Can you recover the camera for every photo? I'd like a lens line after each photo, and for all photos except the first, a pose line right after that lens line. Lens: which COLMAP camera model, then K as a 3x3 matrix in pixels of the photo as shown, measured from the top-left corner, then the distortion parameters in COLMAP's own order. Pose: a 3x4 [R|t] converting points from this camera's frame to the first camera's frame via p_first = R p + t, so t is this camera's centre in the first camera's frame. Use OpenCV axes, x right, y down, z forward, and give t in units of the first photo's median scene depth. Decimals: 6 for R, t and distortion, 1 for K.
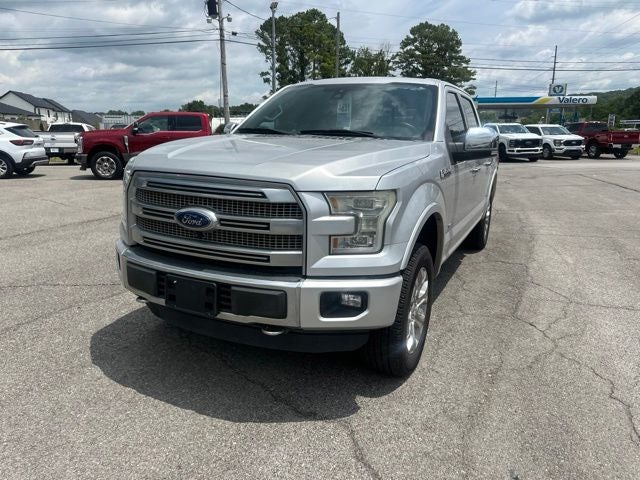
lens RADIAL K [[459.5, 0, 329.4], [0, 459.5, 234.3], [0, 0, 1]] dist [0.028954, -0.036939]
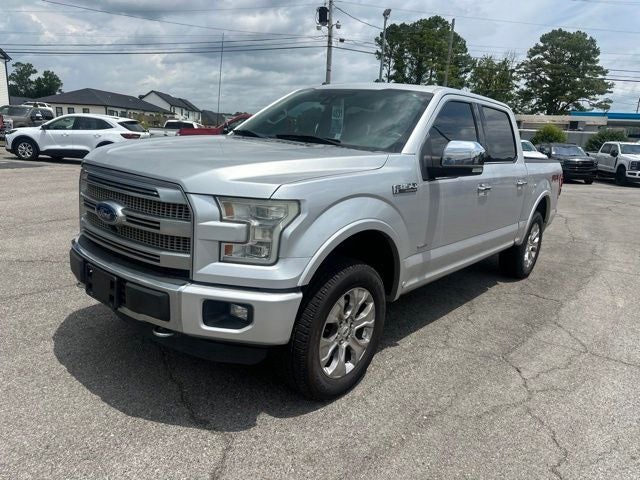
lens RADIAL K [[459.5, 0, 324.9], [0, 459.5, 241.1], [0, 0, 1]] dist [0.028954, -0.036939]
pose [[0.969367, 0.101966, -0.223452, 0.269257], [-0.102187, 0.994709, 0.010607, -0.019633], [0.223351, 0.012552, 0.974657, 0.068215]]
